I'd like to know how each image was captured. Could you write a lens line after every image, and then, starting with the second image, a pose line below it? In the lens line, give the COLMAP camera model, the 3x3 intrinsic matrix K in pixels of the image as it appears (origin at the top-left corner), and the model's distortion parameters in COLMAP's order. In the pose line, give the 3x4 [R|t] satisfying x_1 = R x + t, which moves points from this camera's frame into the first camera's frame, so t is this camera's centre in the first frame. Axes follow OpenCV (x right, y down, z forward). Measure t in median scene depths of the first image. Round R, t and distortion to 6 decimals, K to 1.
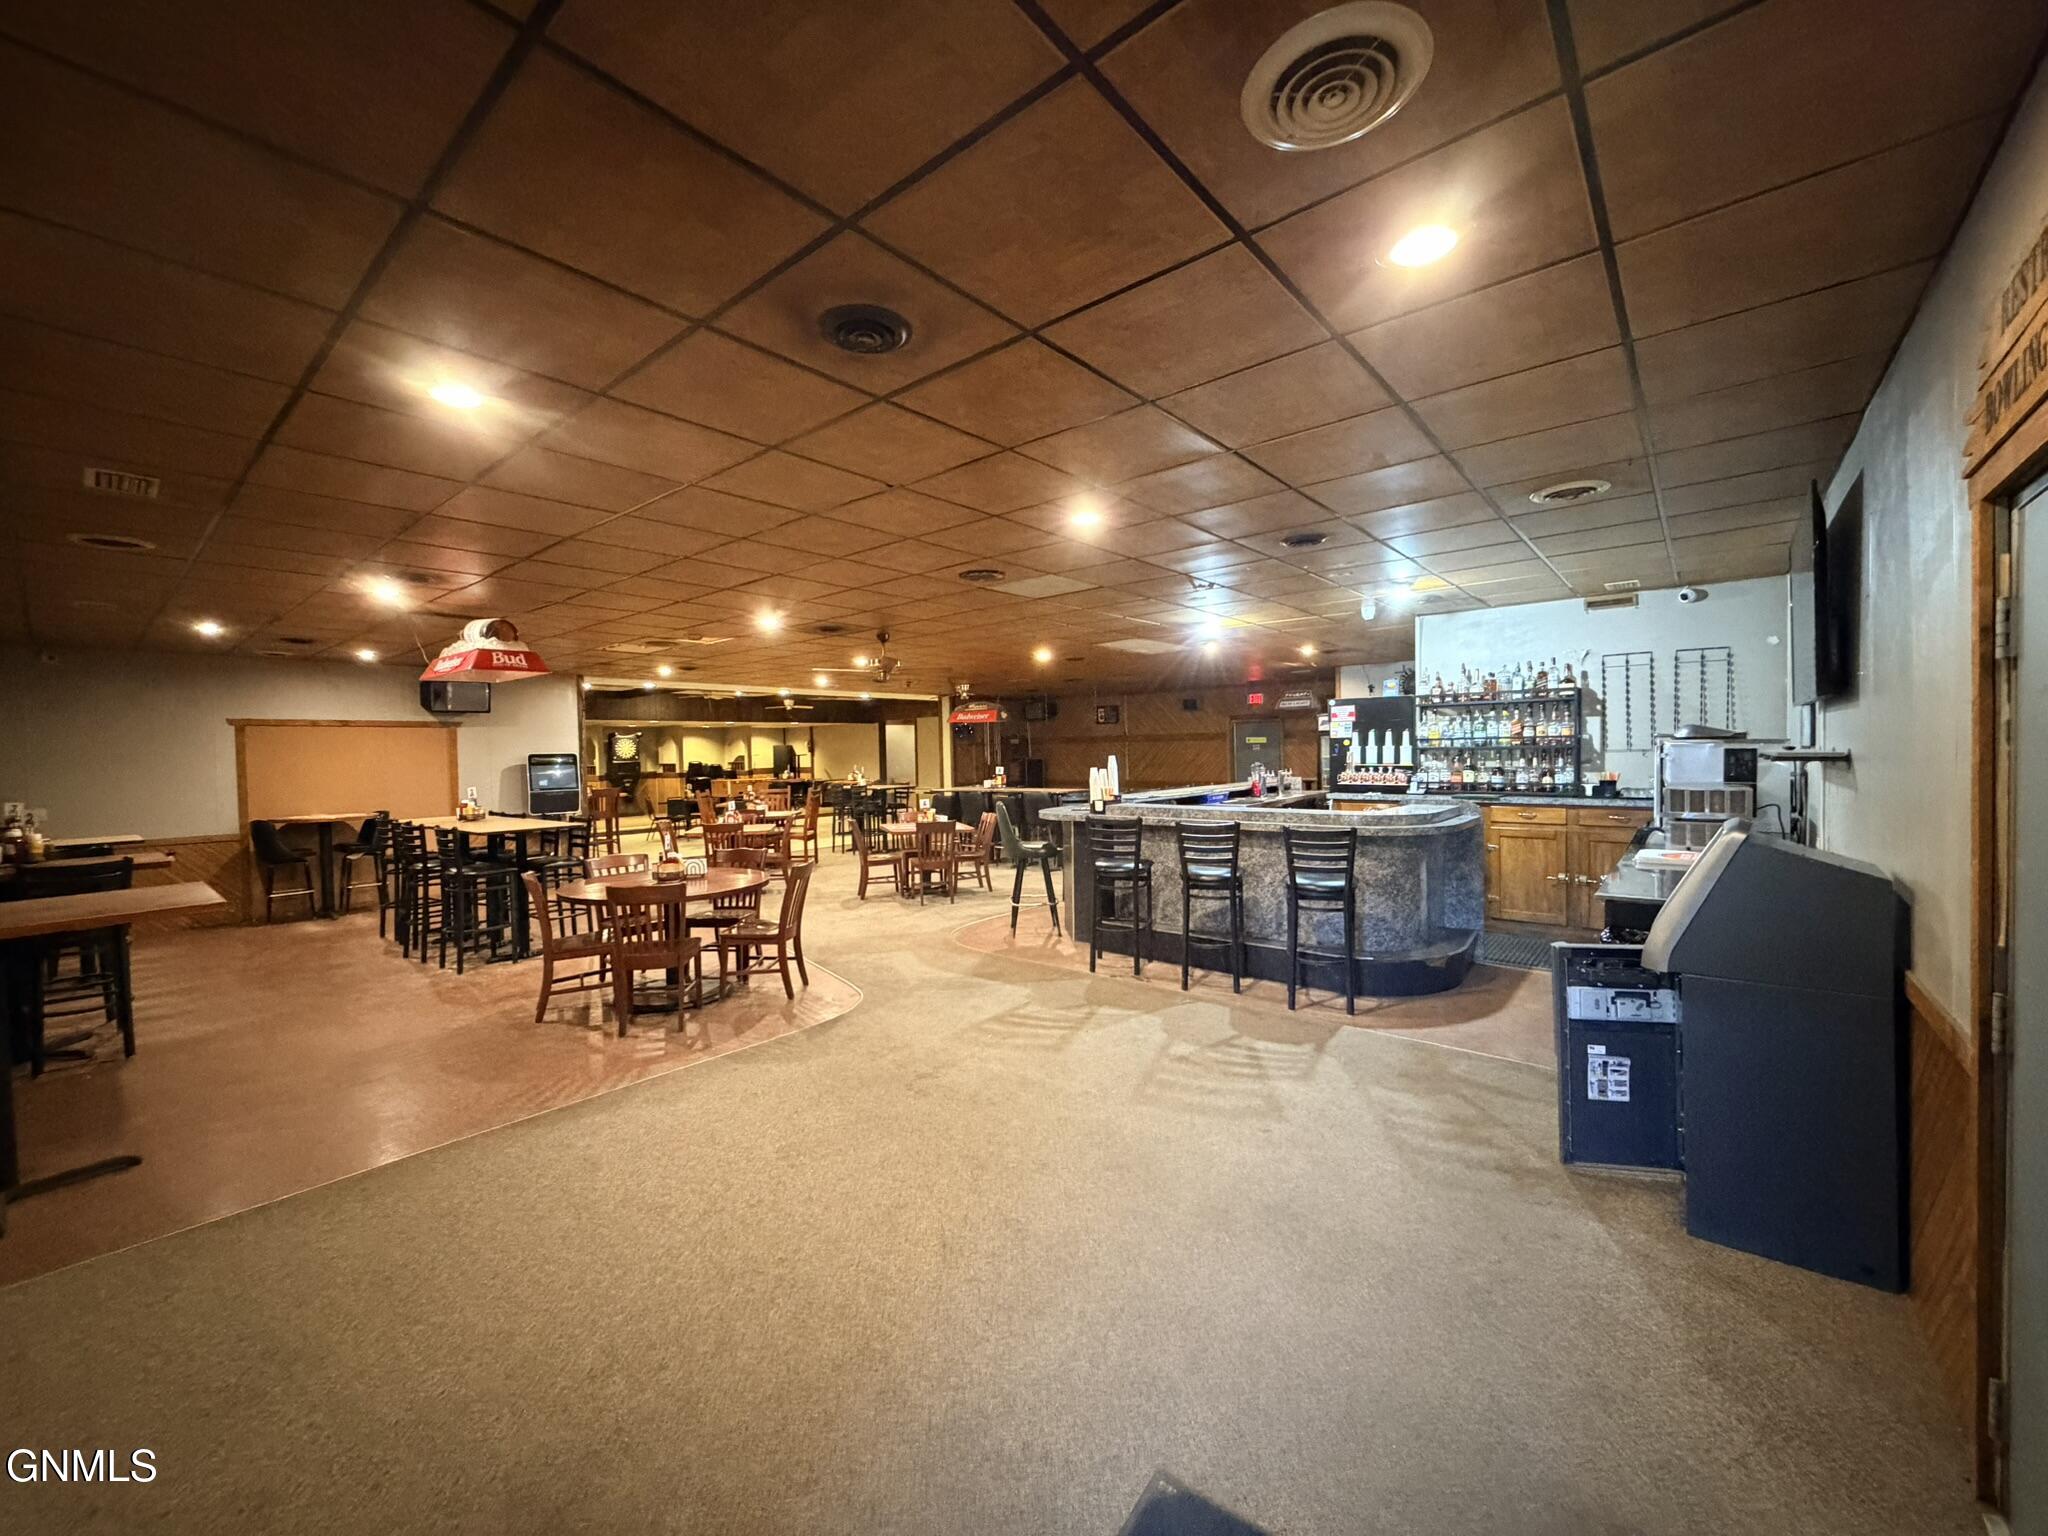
lens RADIAL K [[815.1, 0, 1019.2], [0, 815.1, 767.4], [0, 0, 1]] dist [-0.000723, 0.000569]
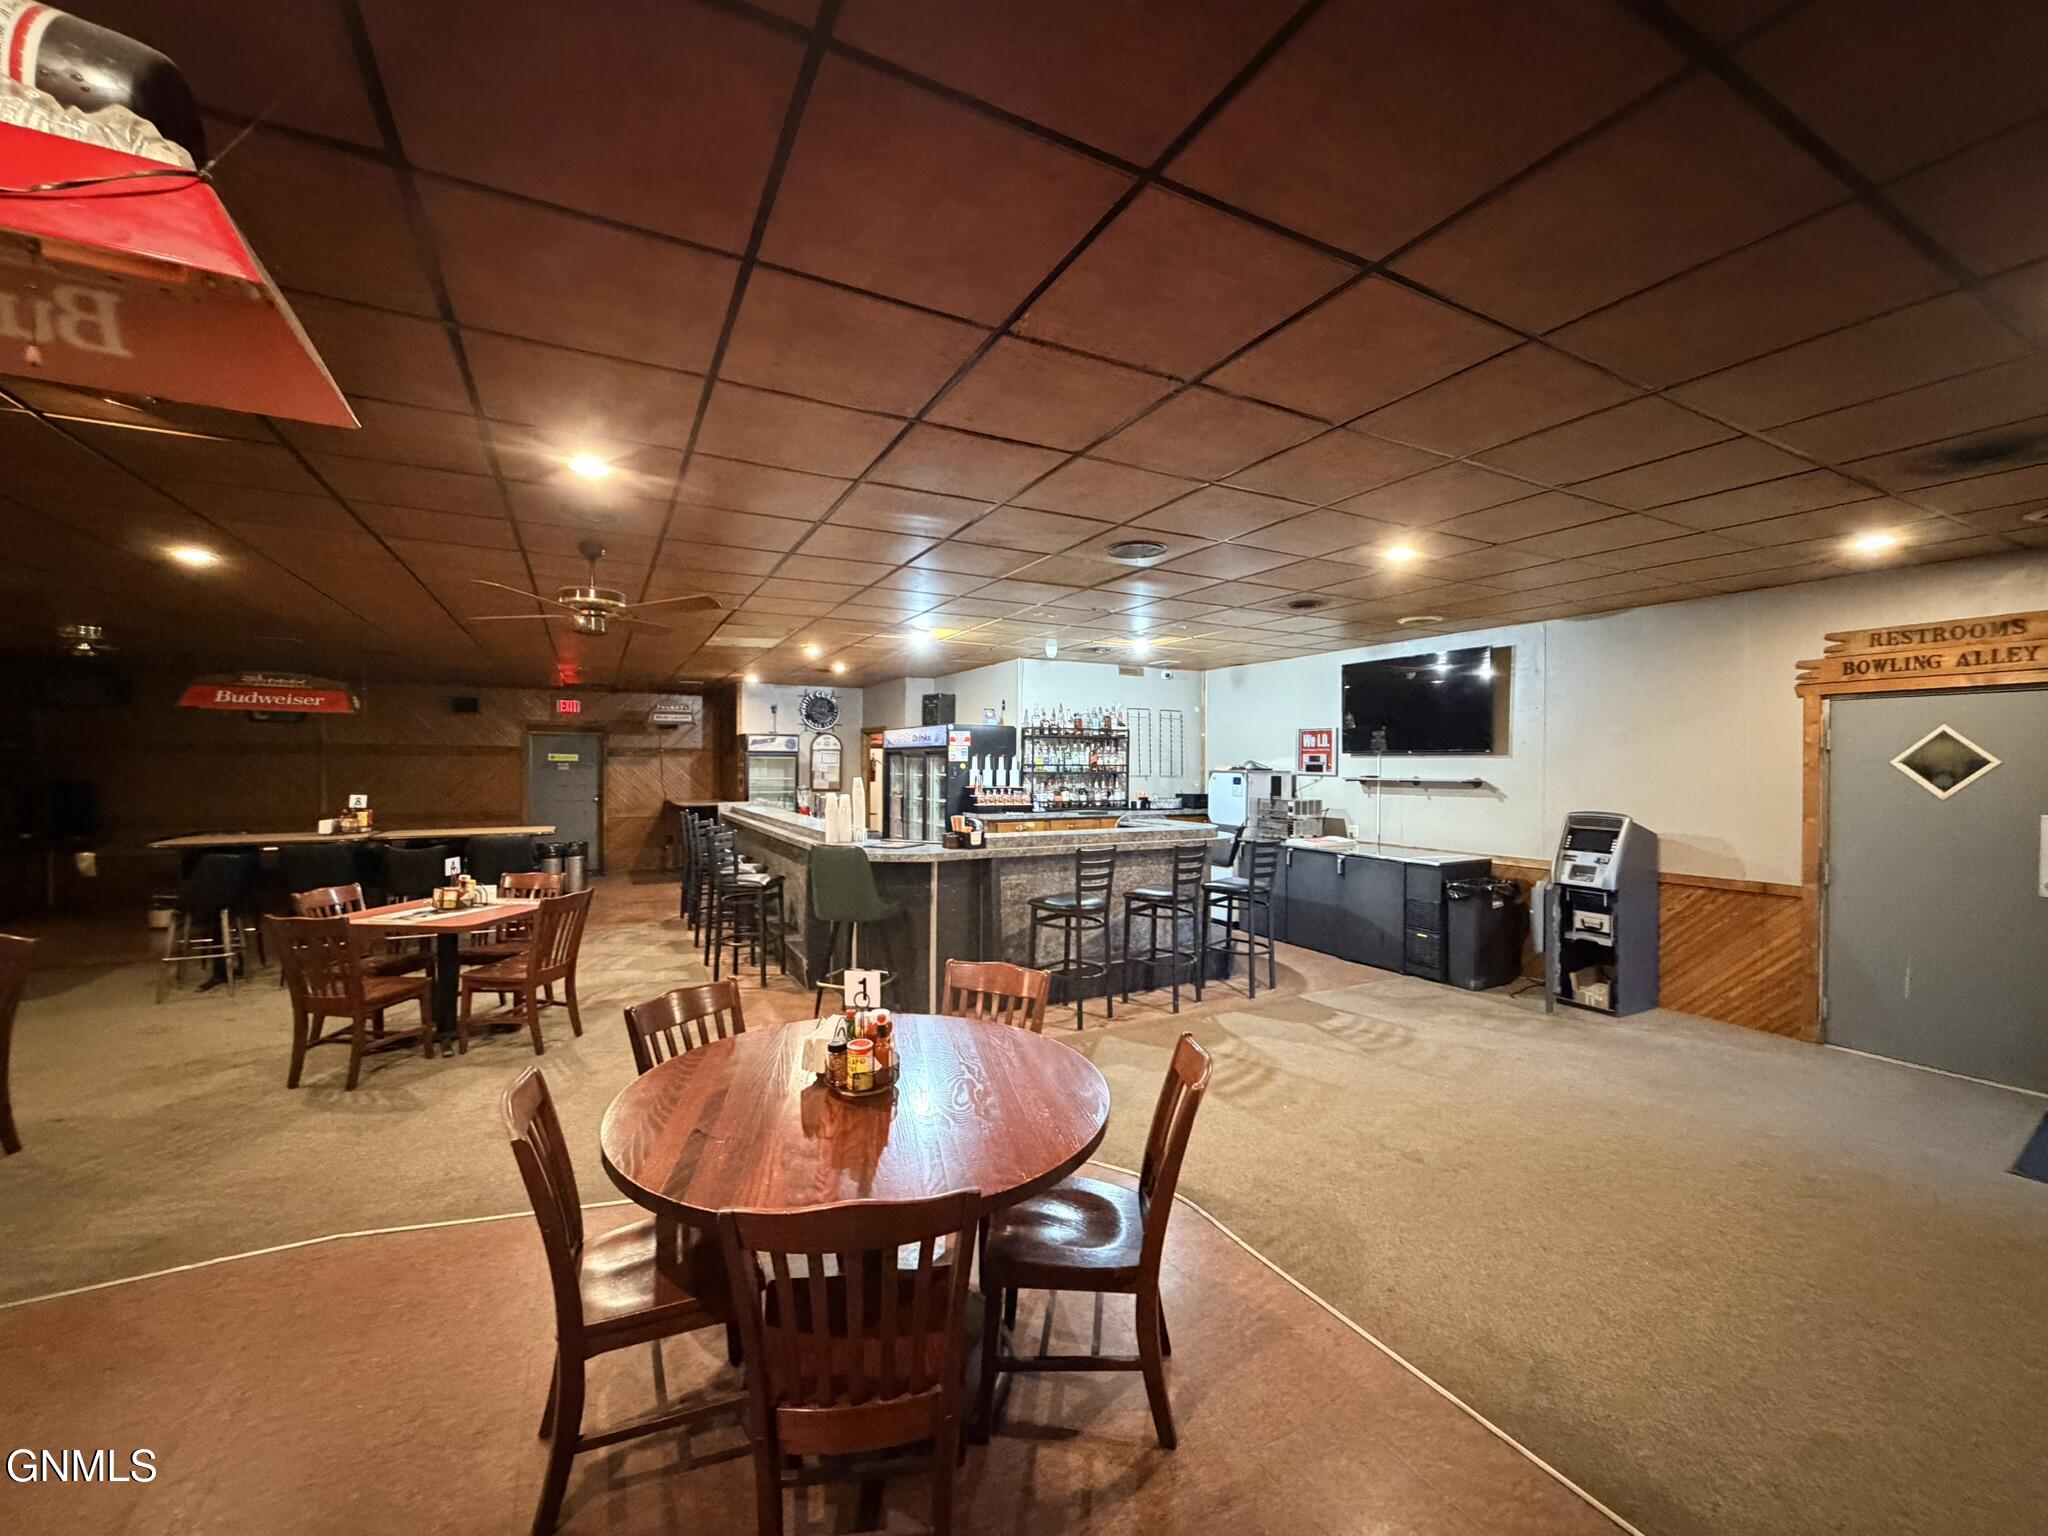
lens RADIAL K [[815.1, 0, 1021.0], [0, 815.1, 763.8], [0, 0, 1]] dist [-0.000723, 0.000569]
pose [[0.372651, 0.020775, 0.927739, -0.803351], [0.007972, 0.999641, -0.025588, -0.008800], [-0.927937, 0.016932, 0.372351, 0.798518]]
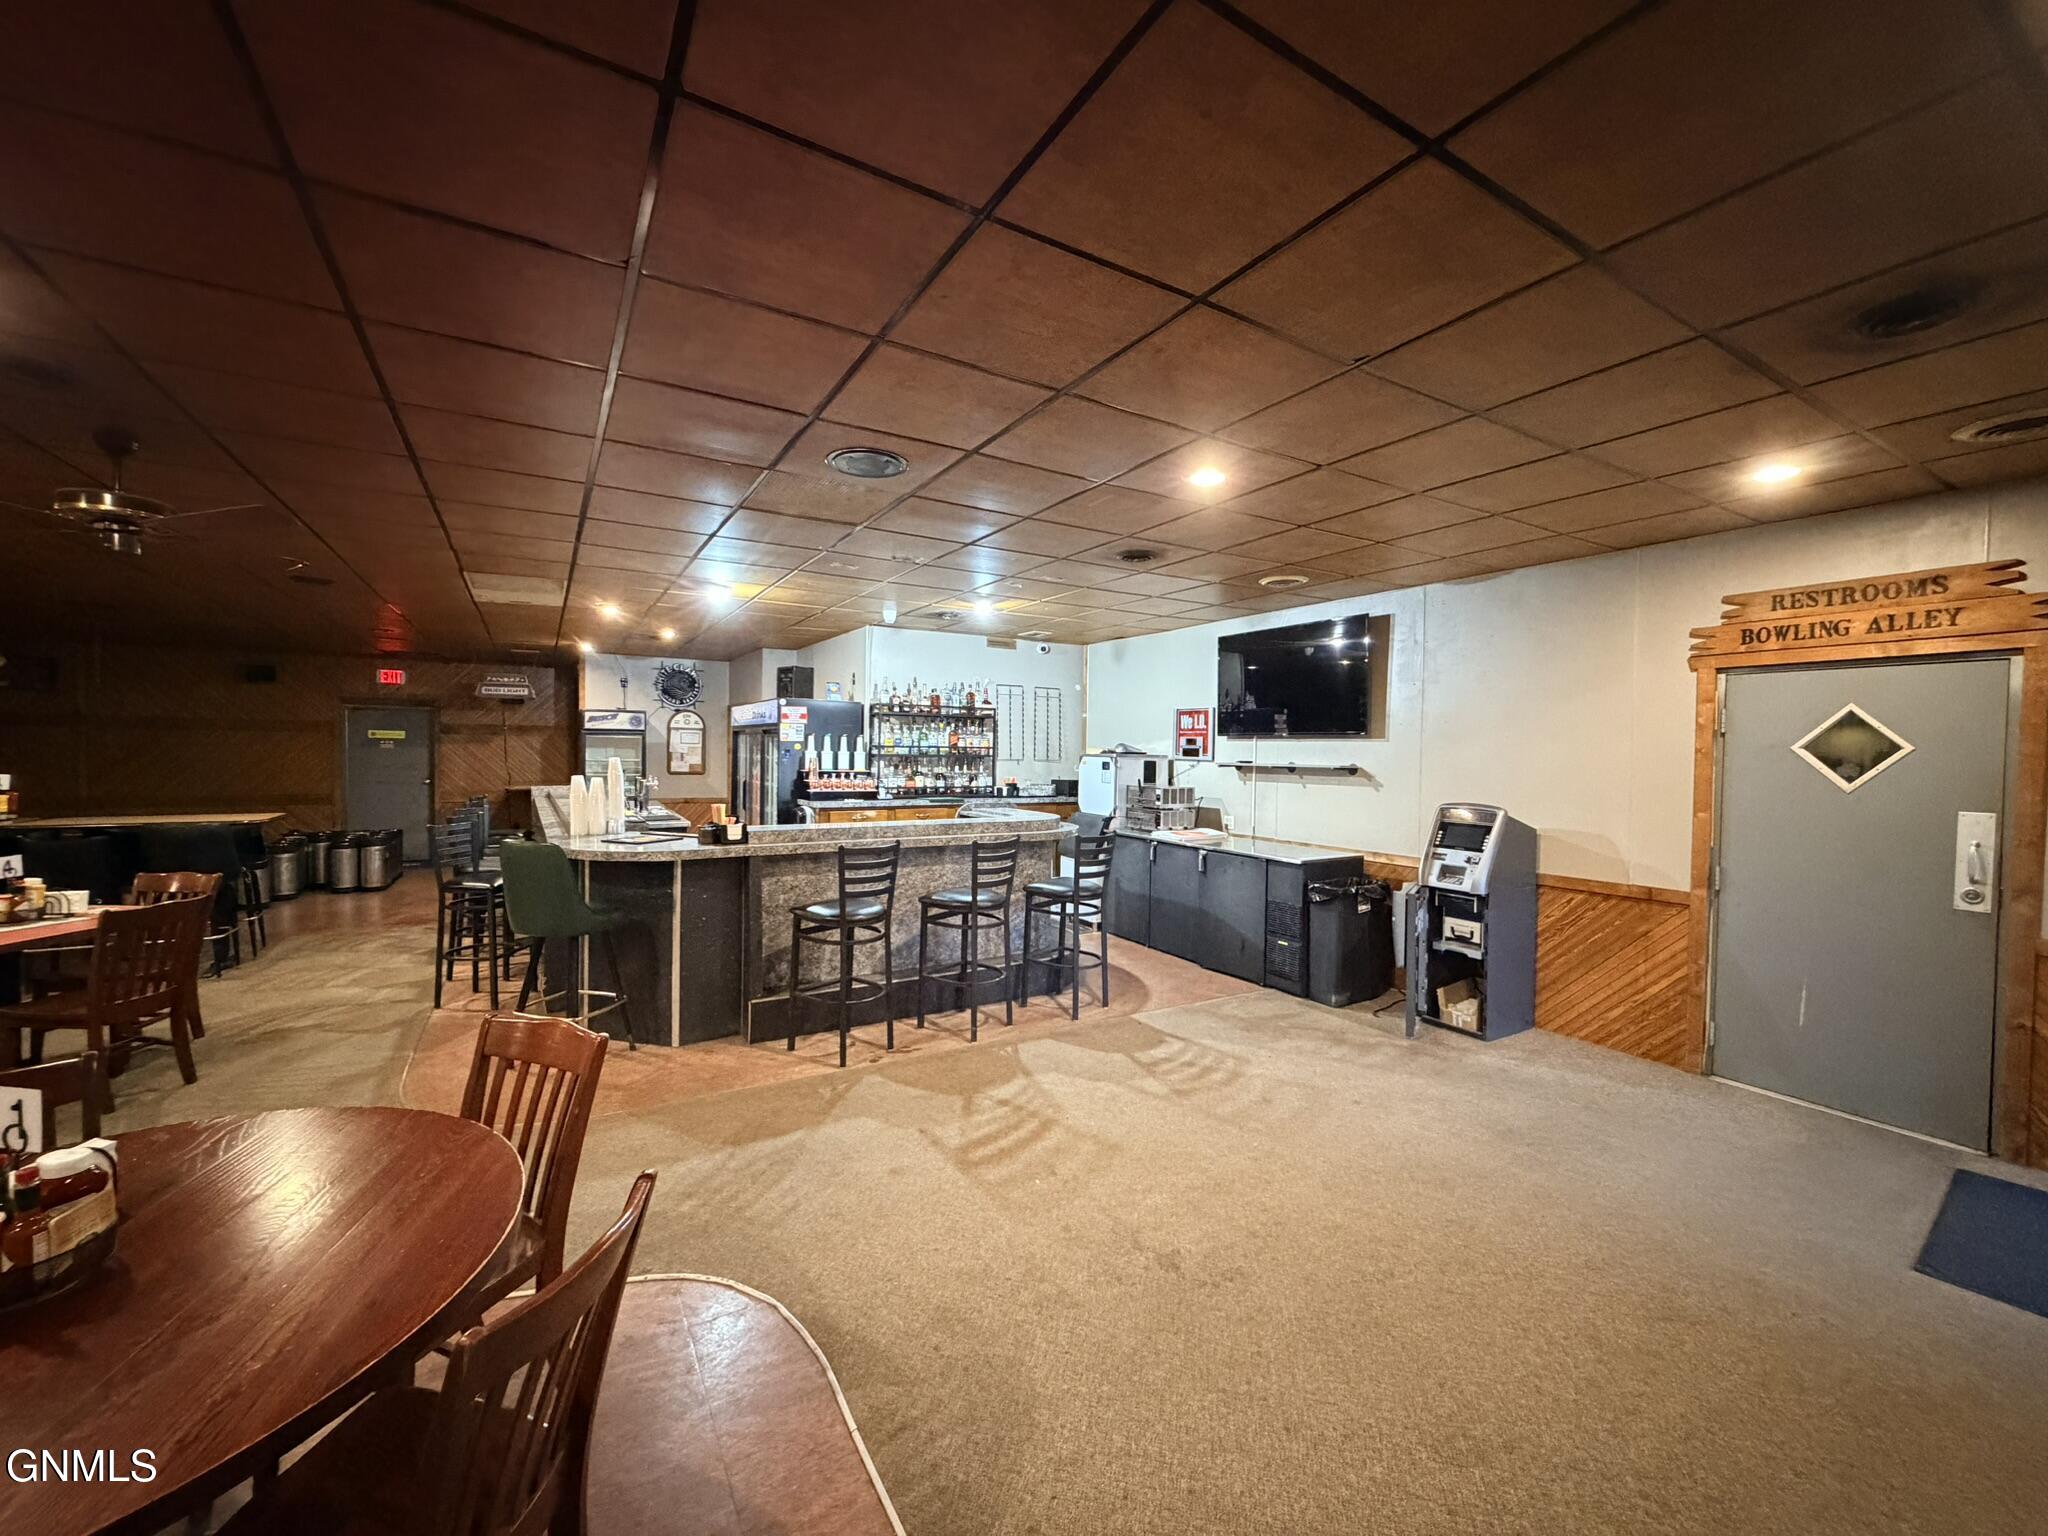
lens RADIAL K [[815.1, 0, 1021.4], [0, 815.1, 763.6], [0, 0, 1]] dist [-0.000723, 0.000569]
pose [[0.324902, 0.007360, 0.945719, -0.575001], [0.000548, 0.999968, -0.007971, -0.005491], [-0.945748, 0.003108, 0.324887, 0.680689]]
